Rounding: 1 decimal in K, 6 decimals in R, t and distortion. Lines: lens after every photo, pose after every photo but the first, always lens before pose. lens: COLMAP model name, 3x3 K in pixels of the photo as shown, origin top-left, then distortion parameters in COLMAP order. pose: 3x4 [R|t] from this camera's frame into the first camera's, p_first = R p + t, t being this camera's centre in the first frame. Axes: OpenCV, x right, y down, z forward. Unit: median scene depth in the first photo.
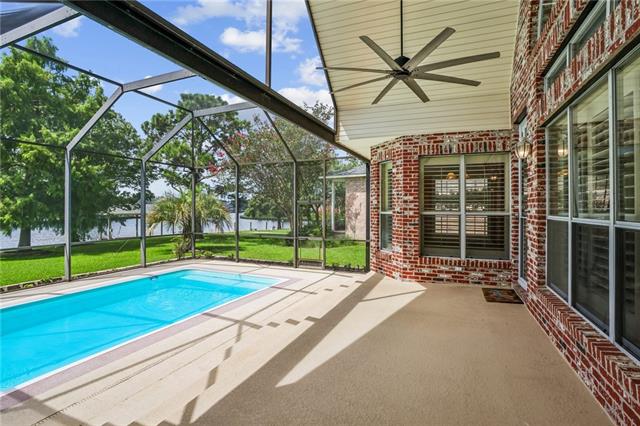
lens RADIAL K [[316.6, 0, 320.4], [0, 316.6, 214.8], [0, 0, 1]] dist [-0.060325, 0.037135]
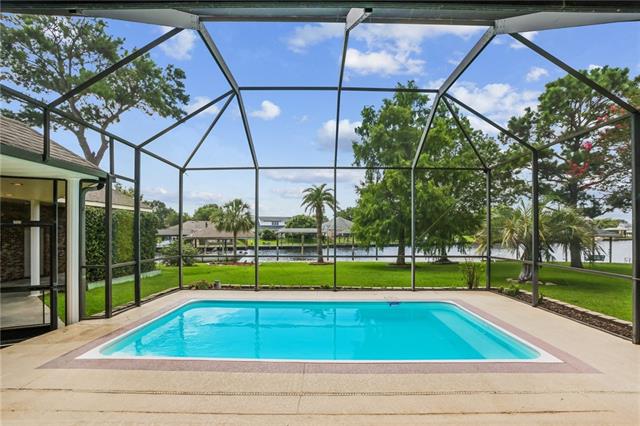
lens RADIAL K [[324.3, 0, 320.0], [0, 324.3, 213.0], [0, 0, 1]] dist [-0.026280, -0.000216]
pose [[0.382077, -0.057233, -0.922357, 0.106674], [-0.020025, 0.997333, -0.070180, 0.013177], [0.923914, 0.045285, 0.379912, 0.254910]]
